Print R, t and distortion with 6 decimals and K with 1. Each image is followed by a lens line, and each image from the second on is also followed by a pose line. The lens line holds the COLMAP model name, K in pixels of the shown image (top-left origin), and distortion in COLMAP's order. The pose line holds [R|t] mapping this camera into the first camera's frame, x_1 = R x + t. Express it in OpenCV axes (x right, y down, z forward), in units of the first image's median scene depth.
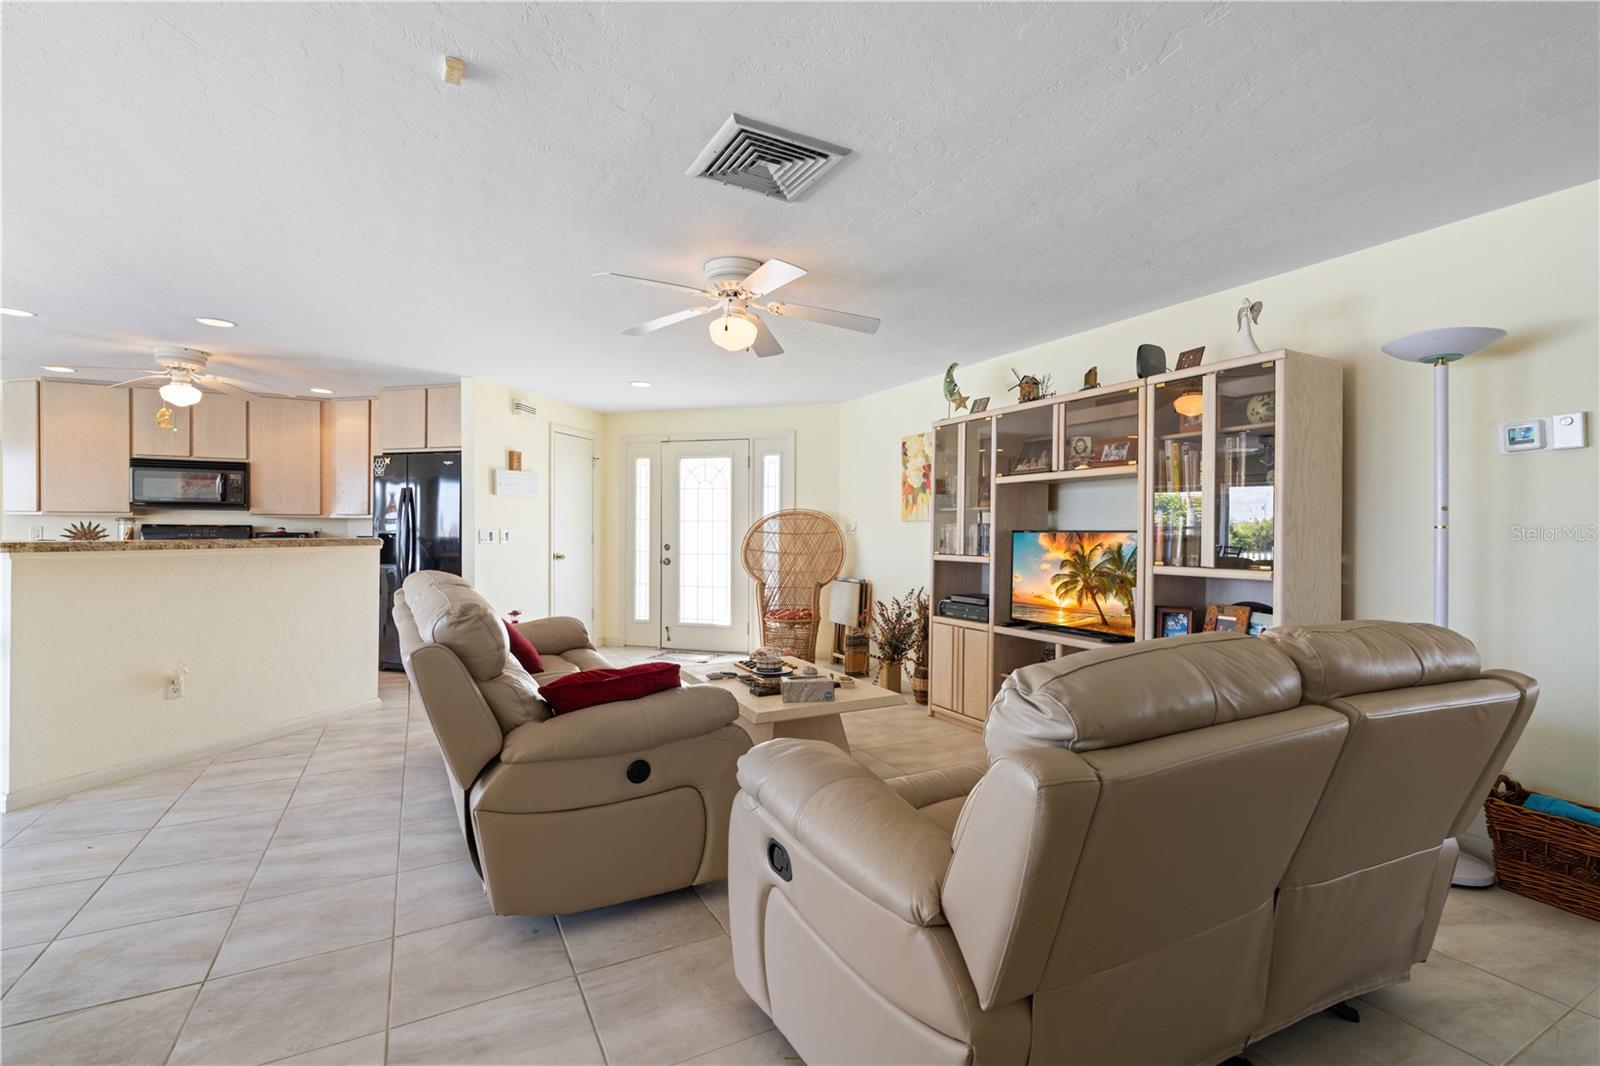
lens RADIAL K [[719.2, 0, 800.9], [0, 719.2, 534.2], [0, 0, 1]] dist [-0.002085, 0.000496]
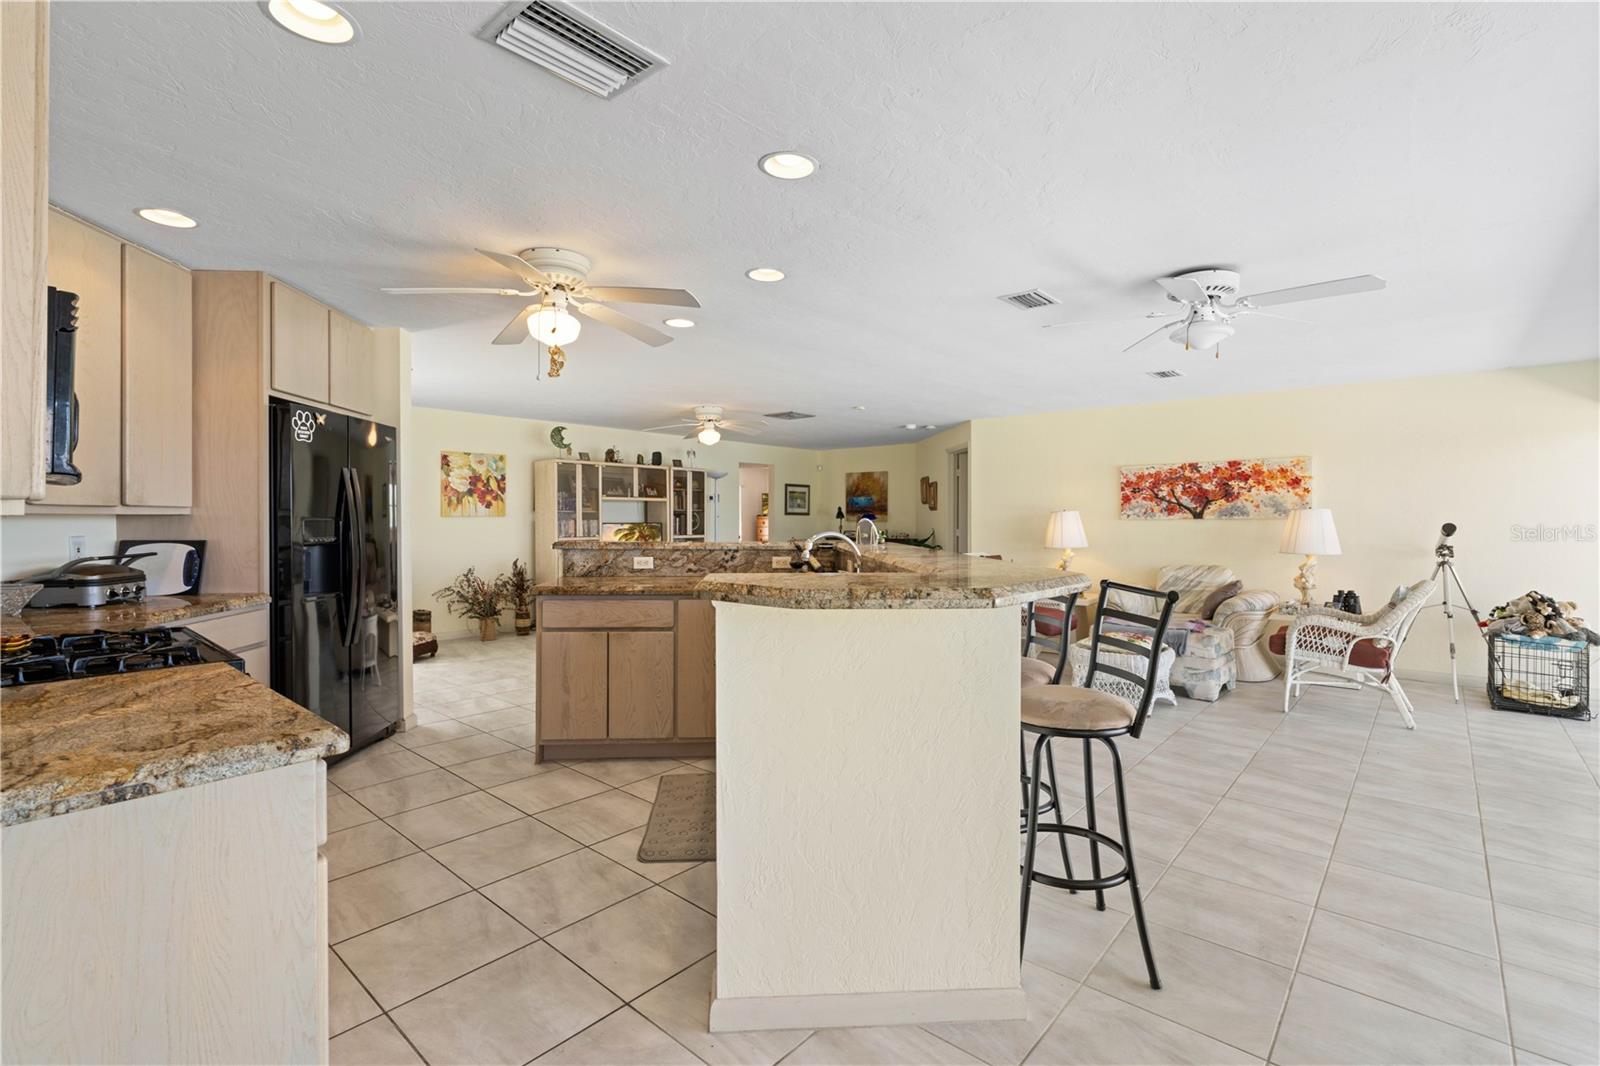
lens RADIAL K [[729.1, 0, 802.8], [0, 729.1, 524.6], [0, 0, 1]] dist [-0.000366, 0.000672]
pose [[-0.357767, -0.016739, 0.933661, -1.262400], [-0.001440, 0.999848, 0.017374, -0.026237], [-0.933810, 0.004871, -0.357736, 0.840134]]
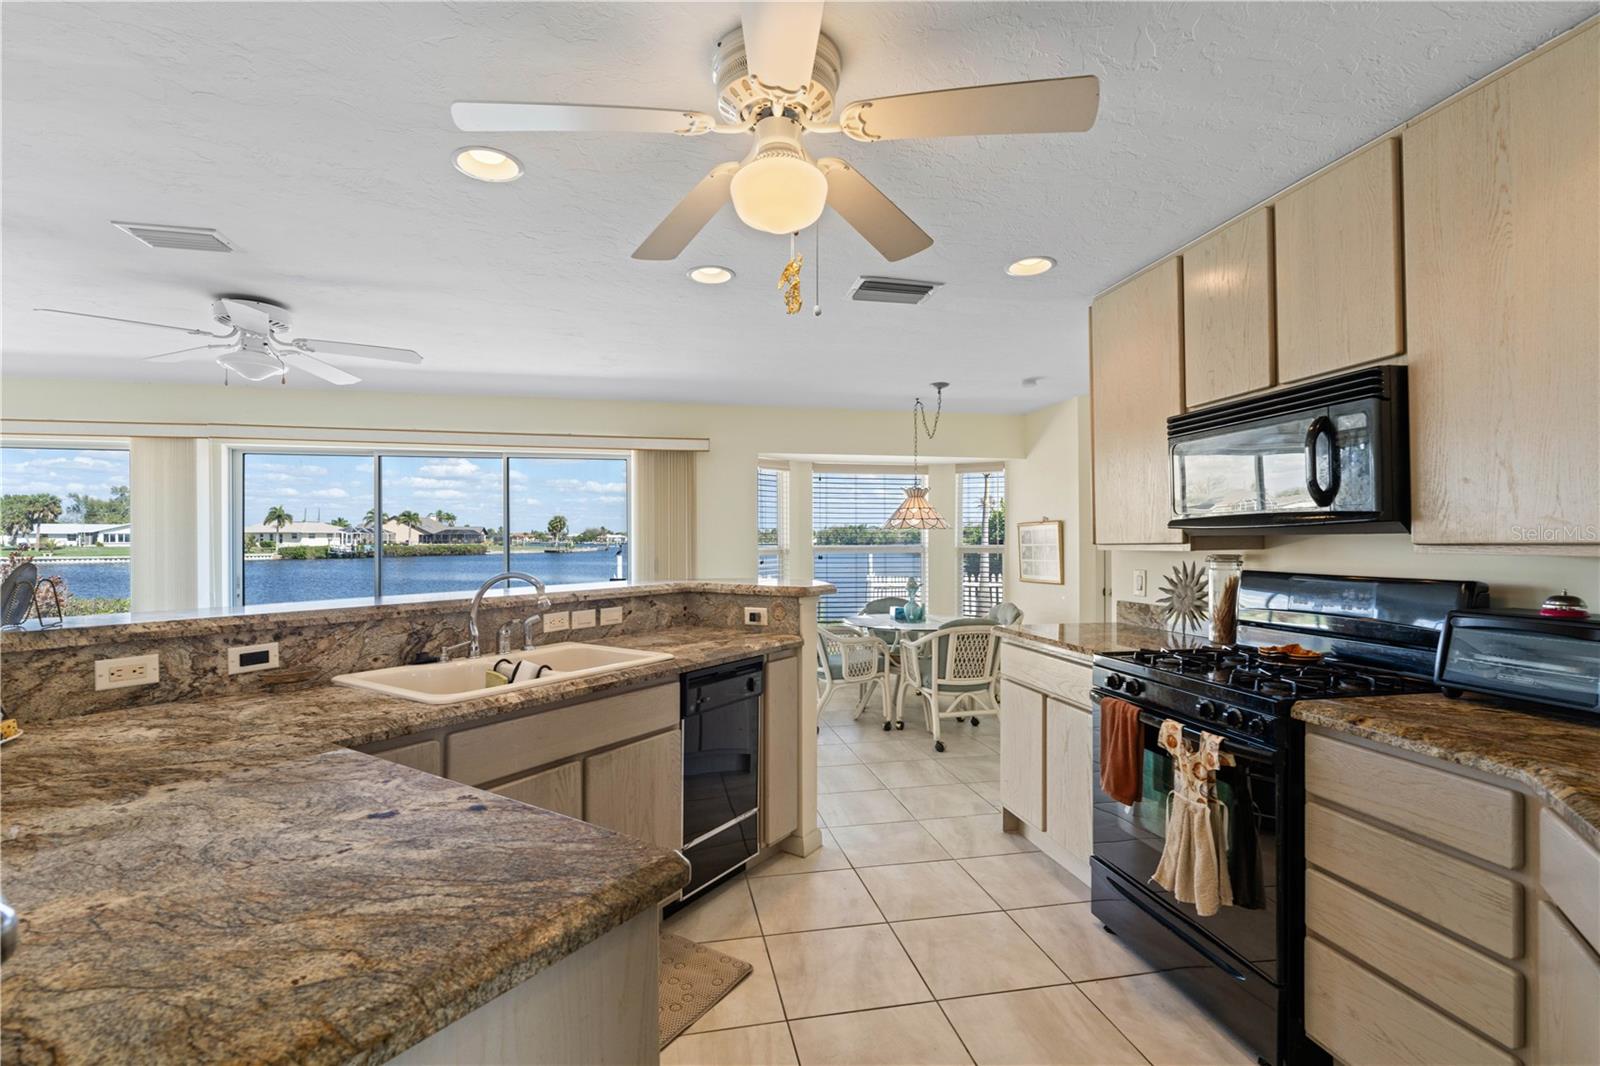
lens RADIAL K [[729.2, 0, 795.7], [0, 729.2, 537.7], [0, 0, 1]] dist [-0.001651, 0.000247]
pose [[-0.290080, -0.011629, -0.956932, -0.446807], [-0.003976, 0.999932, -0.010946, -0.027874], [0.956994, 0.000629, -0.290106, 0.904390]]
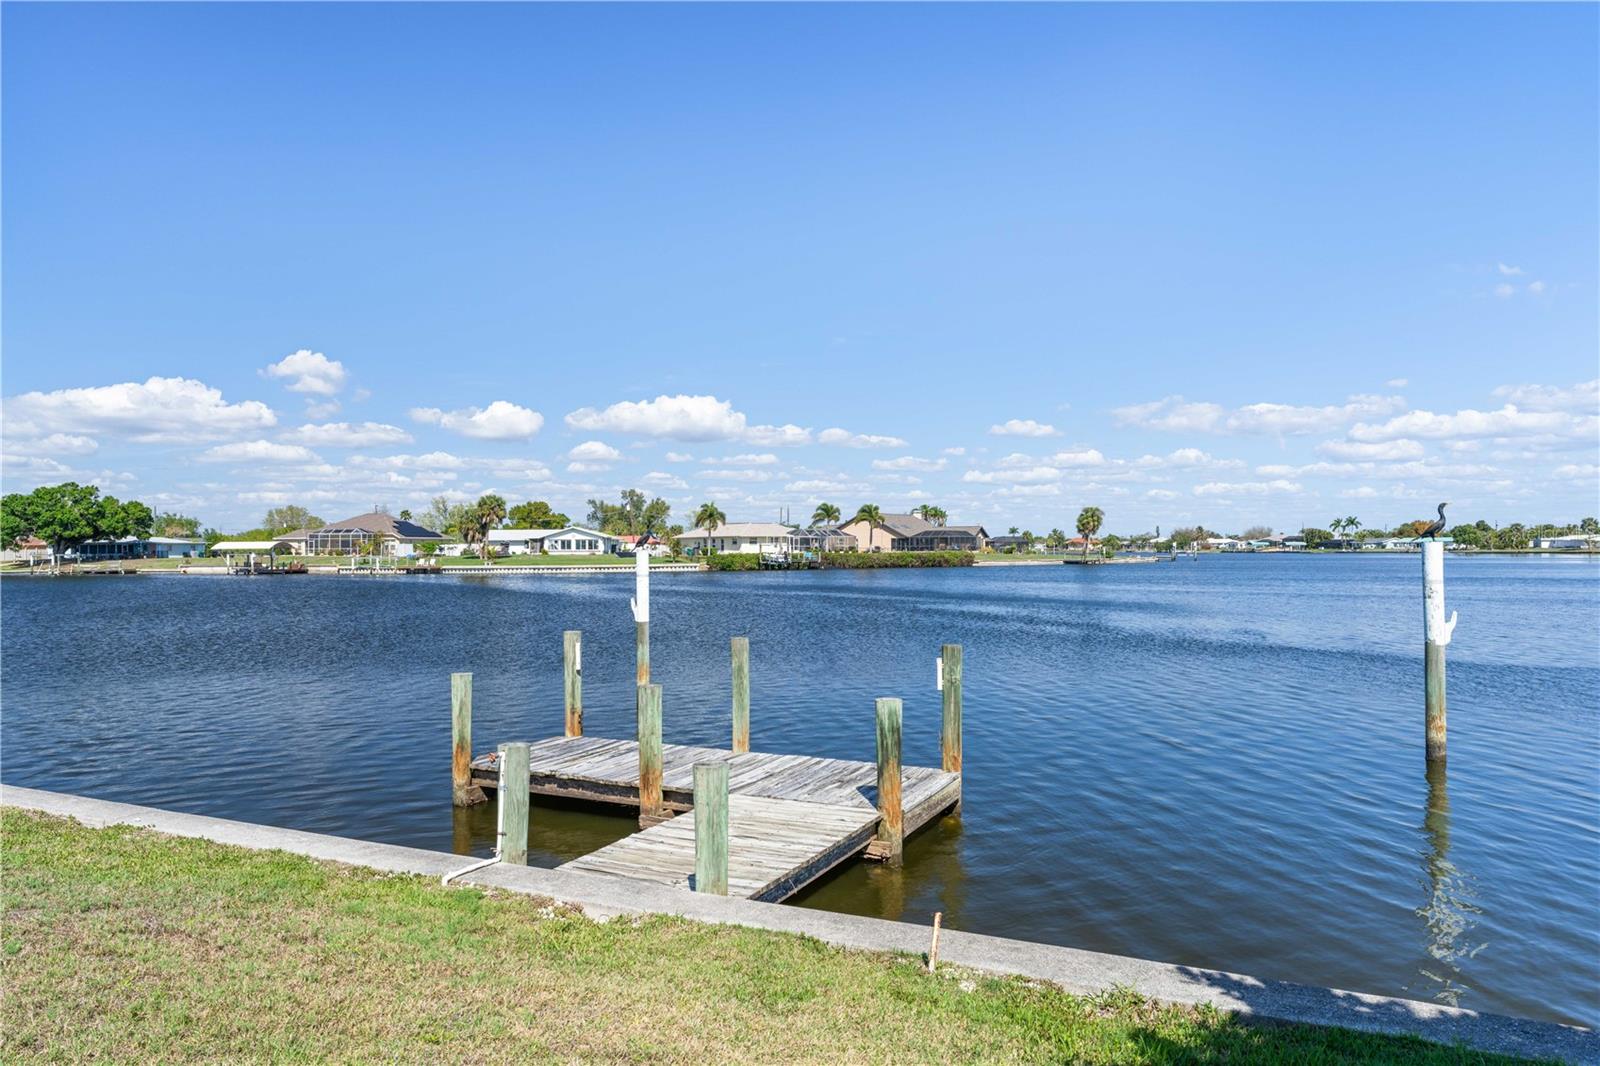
lens RADIAL K [[1051.5, 0, 800.0], [0, 1051.5, 533.0], [0, 0, 1]] dist [-0.000157, -0.001947]
pose [[-0.806638, -0.013894, -0.590882, -3.990785], [-0.001851, 0.999778, -0.020981, 0.071266], [0.591043, -0.015830, -0.806485, 0.760888]]
